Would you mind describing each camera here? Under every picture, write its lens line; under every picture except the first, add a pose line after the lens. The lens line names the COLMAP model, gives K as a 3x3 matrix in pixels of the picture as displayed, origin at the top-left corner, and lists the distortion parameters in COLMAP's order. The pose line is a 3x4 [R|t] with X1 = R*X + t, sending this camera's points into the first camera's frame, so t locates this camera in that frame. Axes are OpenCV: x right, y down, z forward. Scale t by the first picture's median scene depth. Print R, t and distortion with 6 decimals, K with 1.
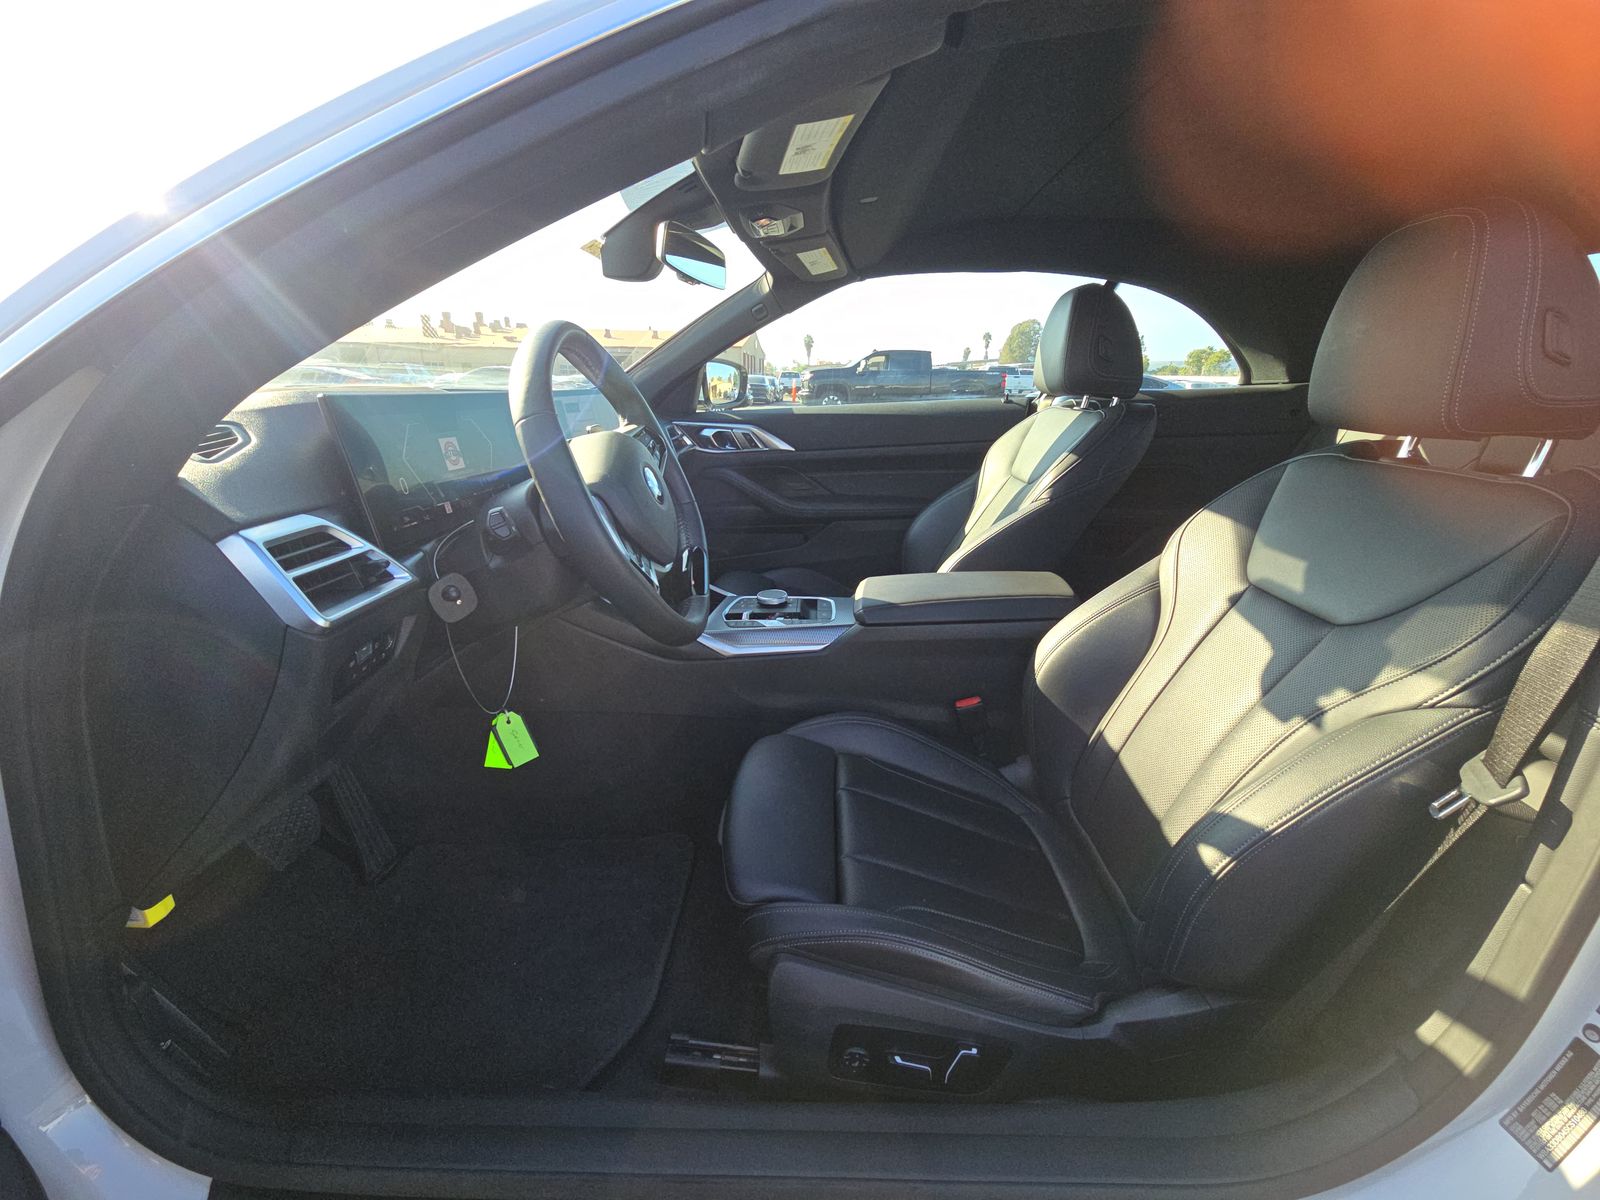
lens RADIAL K [[650.8, 0, 807.5], [0, 650.8, 611.4], [0, 0, 1]] dist [0.001649, -0.004888]
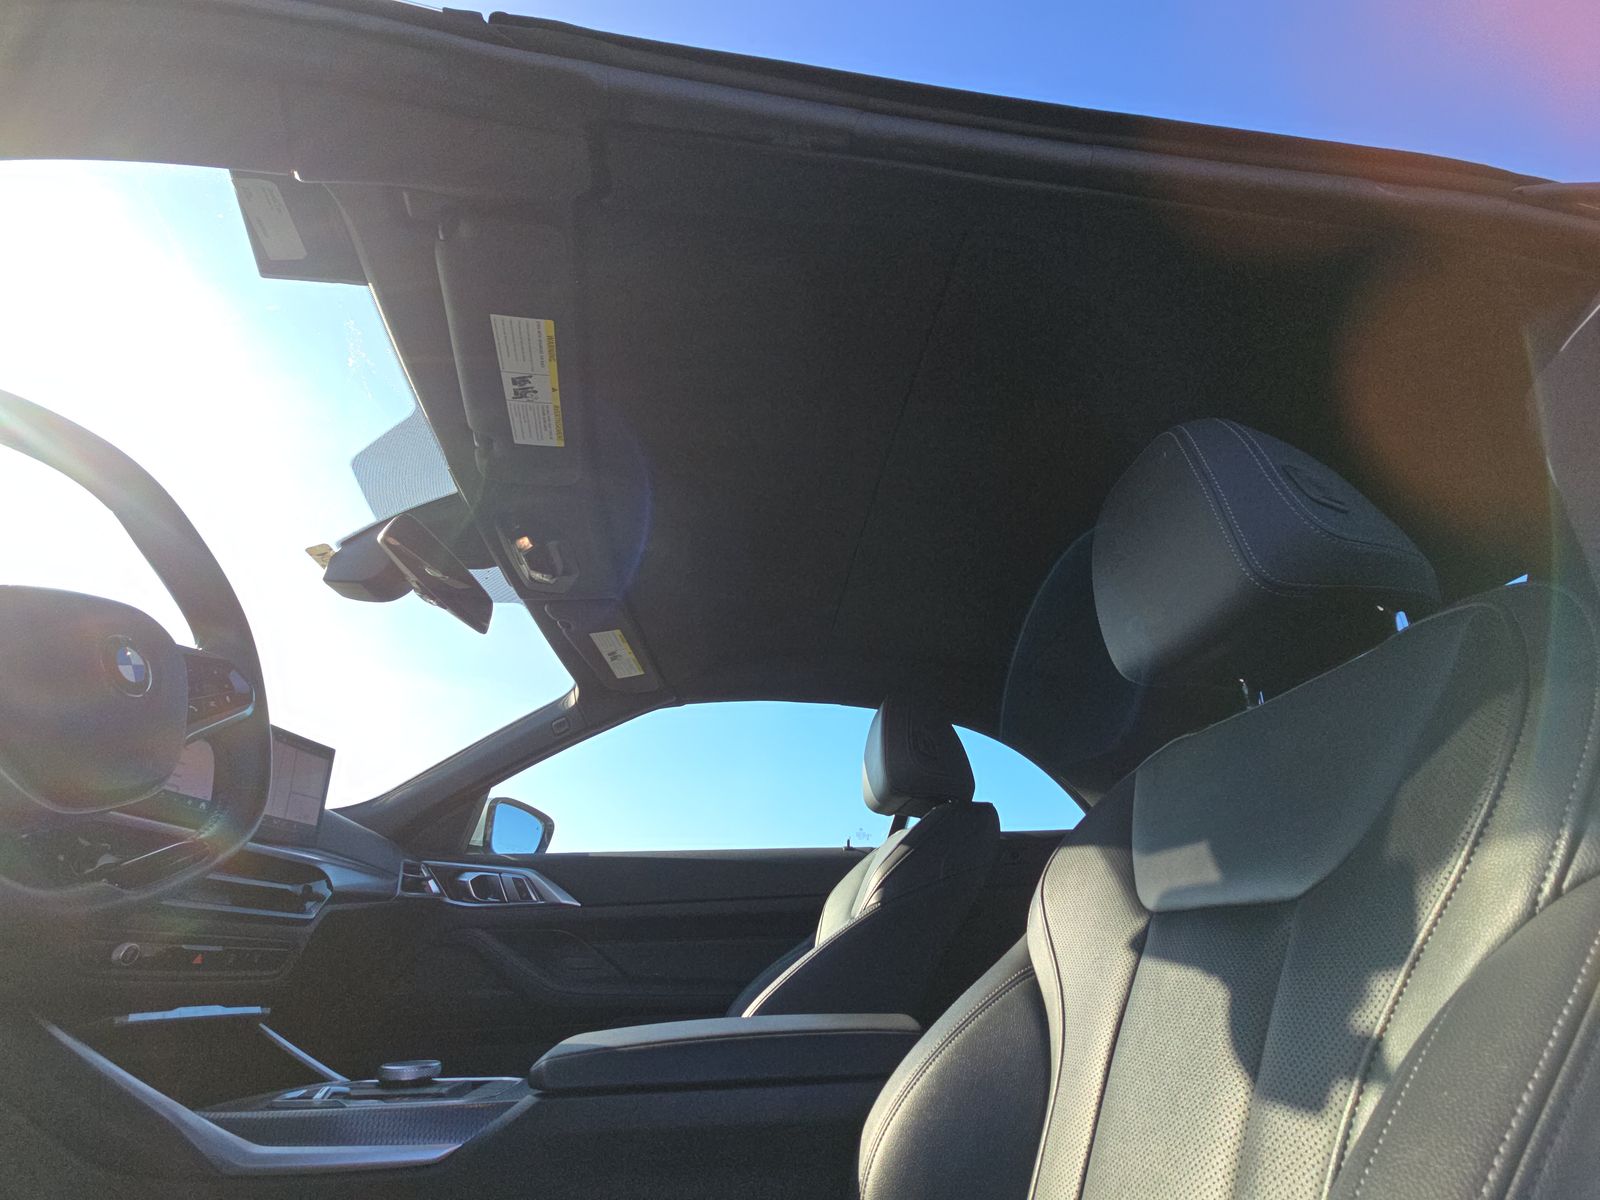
lens RADIAL K [[650.8, 0, 813.5], [0, 650.8, 599.6], [0, 0, 1]] dist [0.001649, -0.004888]
pose [[0.990019, 0.078166, 0.117266, 0.134986], [0.037993, 0.653250, -0.756189, 0.104829], [-0.135713, 0.753097, 0.643760, 0.211355]]
